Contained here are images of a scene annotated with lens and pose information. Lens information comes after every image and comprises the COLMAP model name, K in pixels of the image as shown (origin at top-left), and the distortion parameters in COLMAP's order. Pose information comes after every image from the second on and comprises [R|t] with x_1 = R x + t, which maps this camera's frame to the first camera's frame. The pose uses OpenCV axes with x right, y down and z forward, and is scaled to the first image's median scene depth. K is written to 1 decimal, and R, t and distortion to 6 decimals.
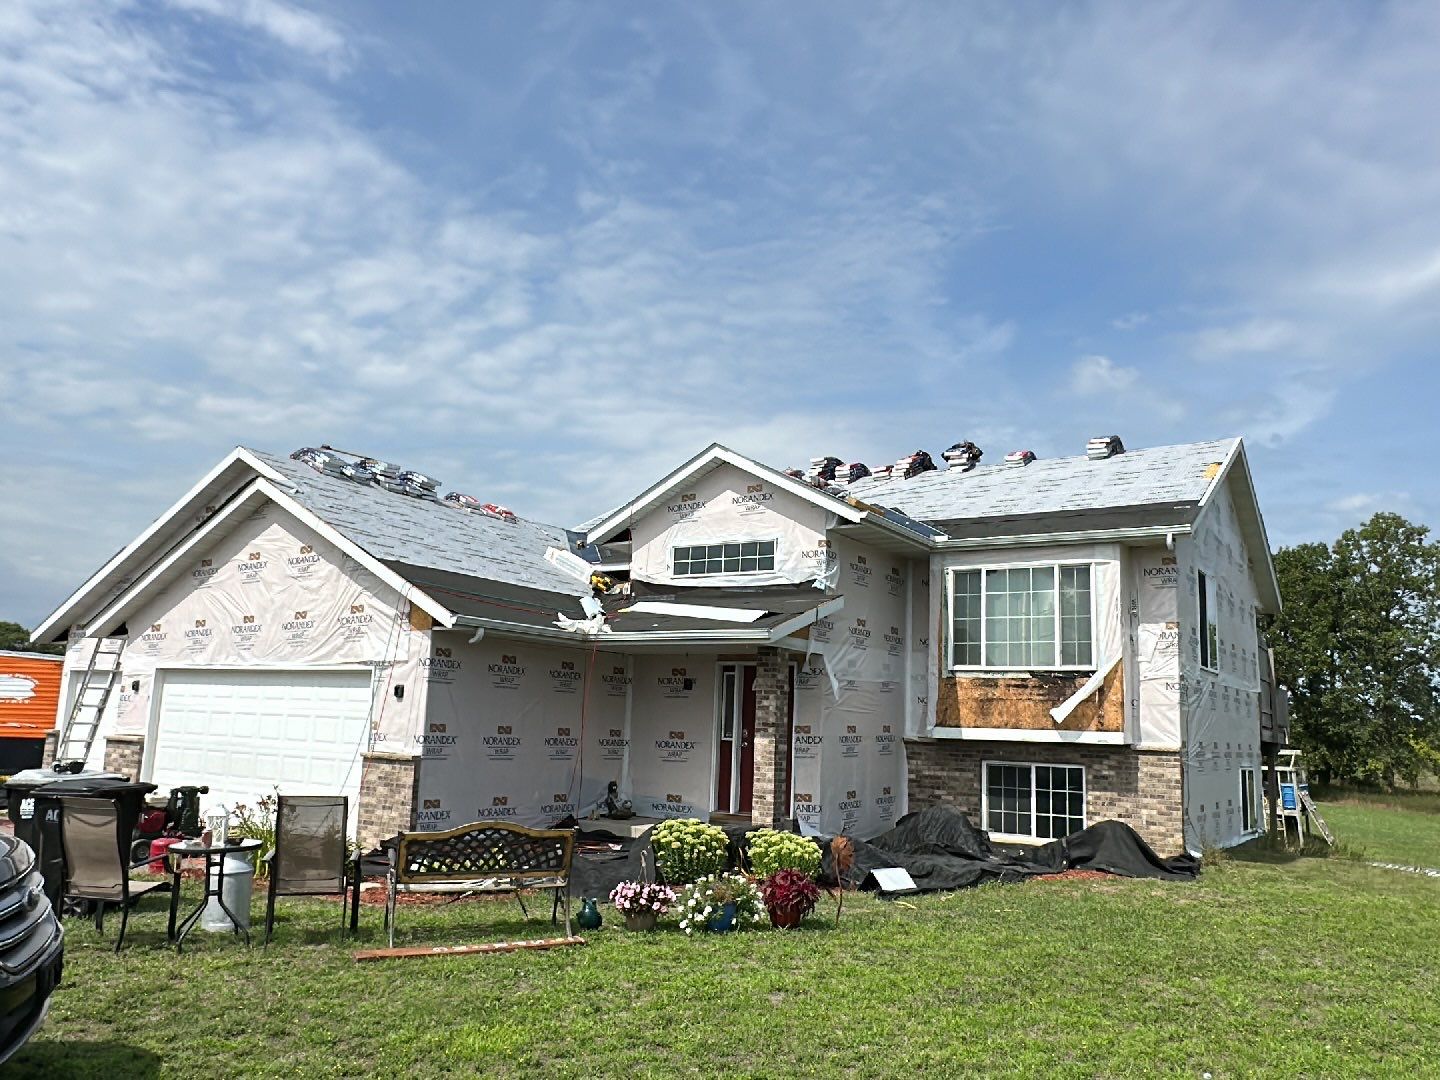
lens RADIAL K [[1133.1, 0, 717.7], [0, 1133.1, 554.0], [0, 0, 1]] dist [-0.001032, -0.007265]
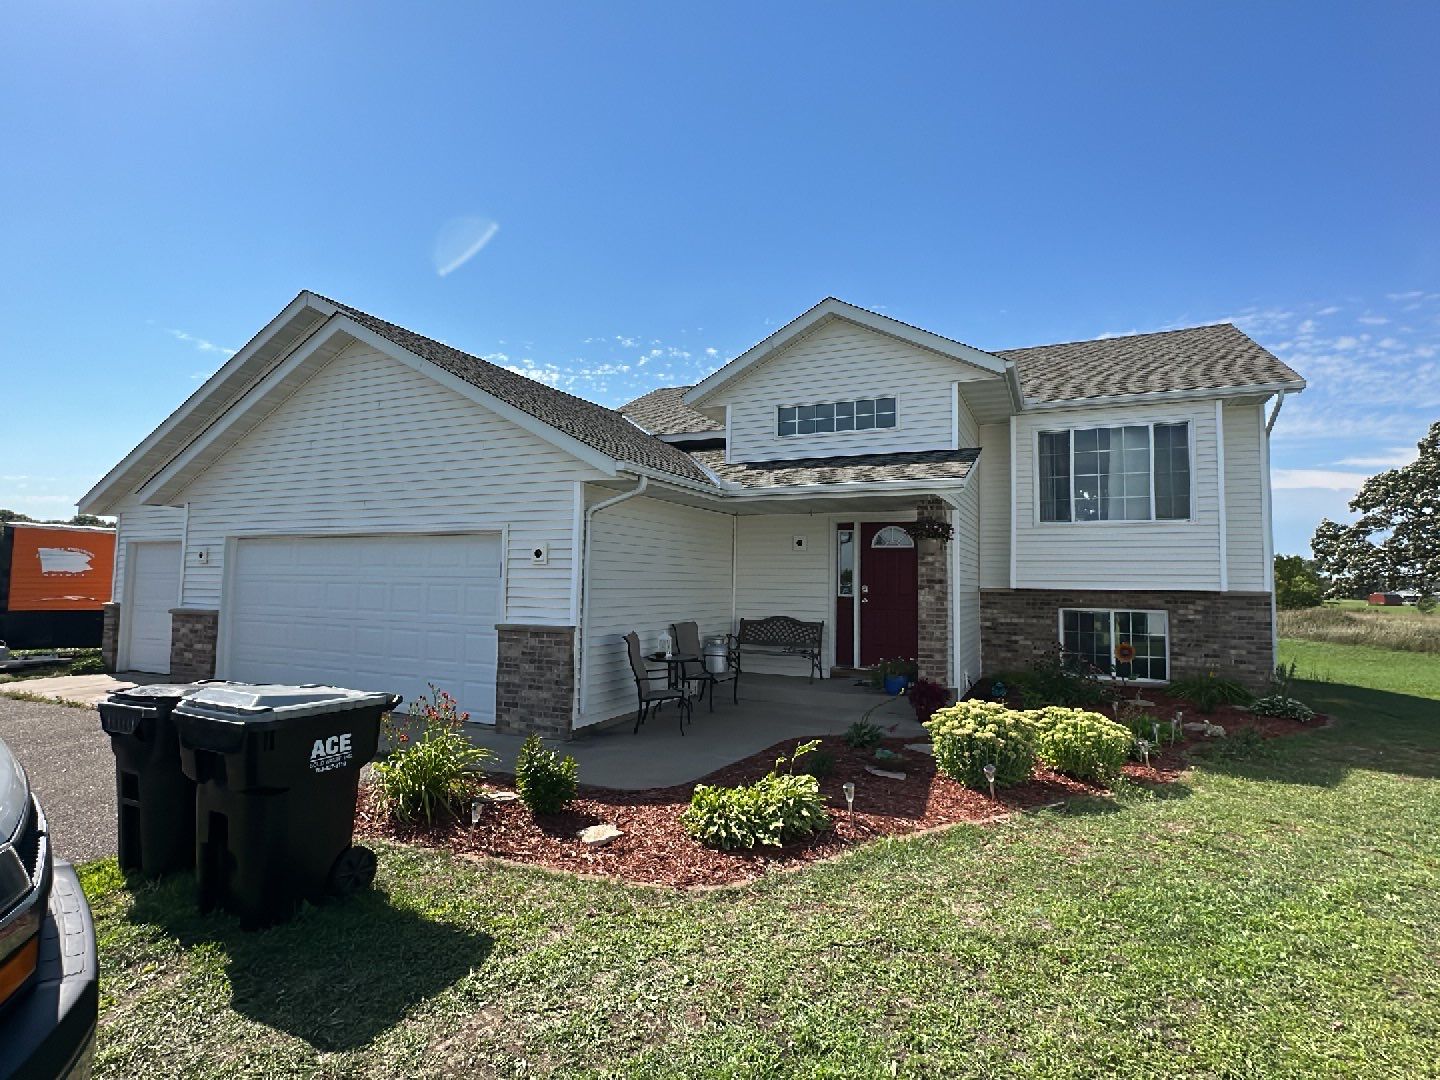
lens RADIAL K [[735.7, 0, 720.0], [0, 735.7, 540.0], [0, 0, 1]] dist [-0.004043, 0.000725]
pose [[0.988745, -0.016678, 0.148679, -0.203778], [0.001803, 0.995023, 0.099627, 0.049087], [-0.149600, -0.098237, 0.983854, 0.381459]]
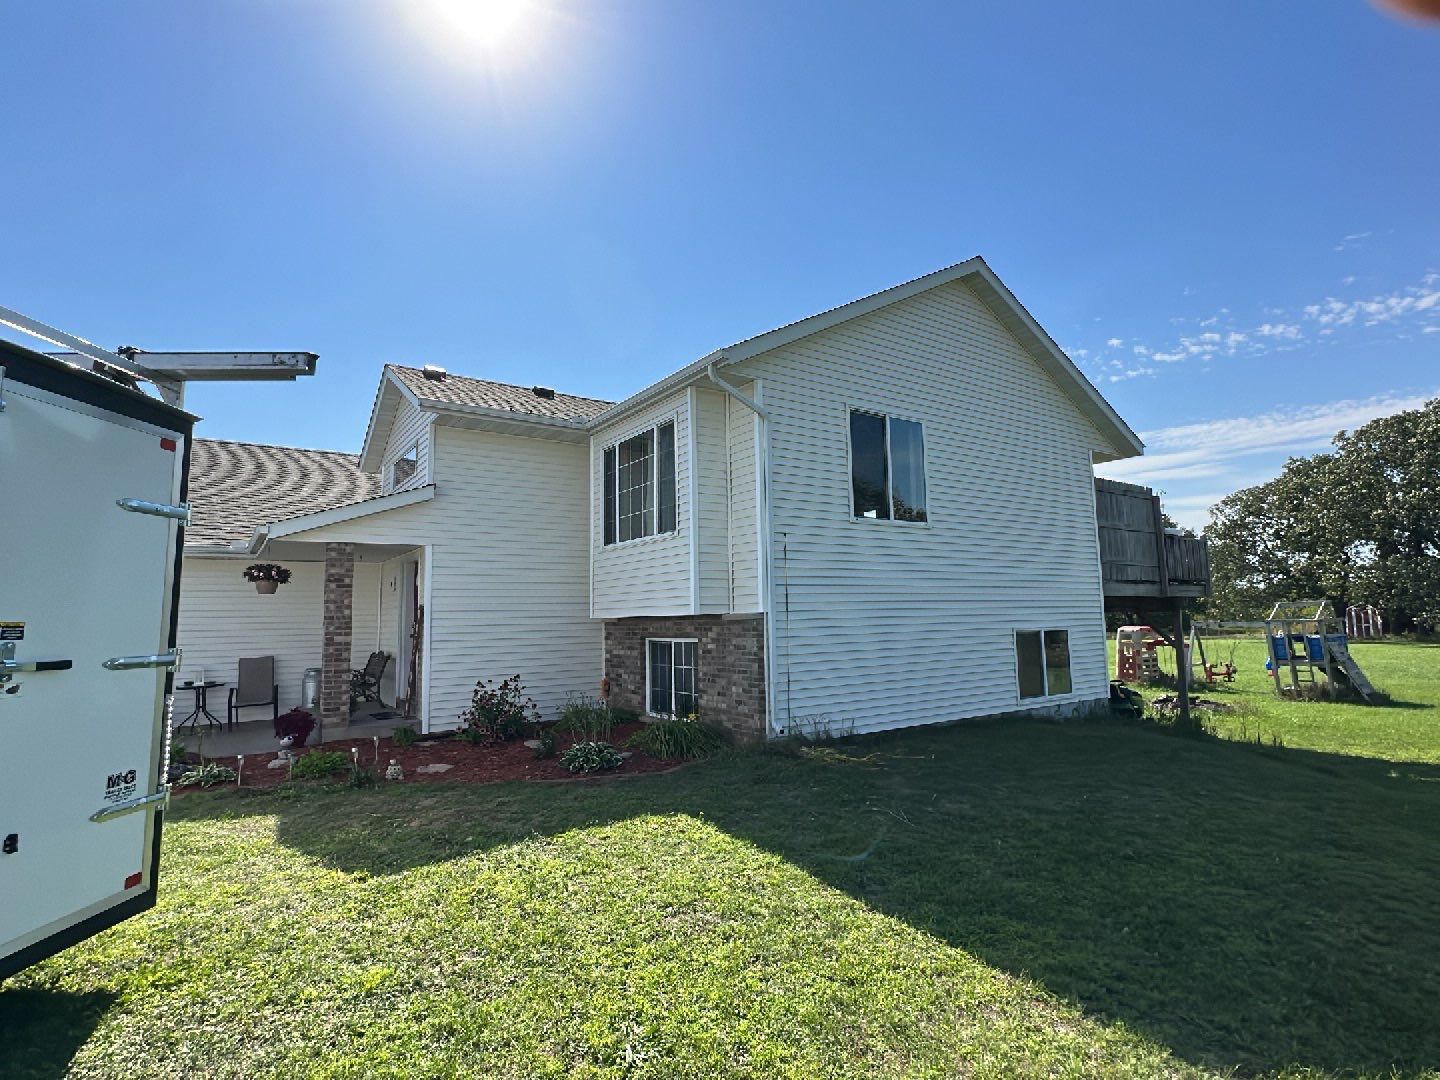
lens RADIAL K [[735.7, 0, 720.0], [0, 735.7, 540.0], [0, 0, 1]] dist [-0.004043, 0.000725]
pose [[0.926489, -0.099148, -0.363026, 0.565846], [0.115605, 0.993009, 0.023833, 0.095484], [0.358125, -0.064049, 0.931474, 0.459786]]
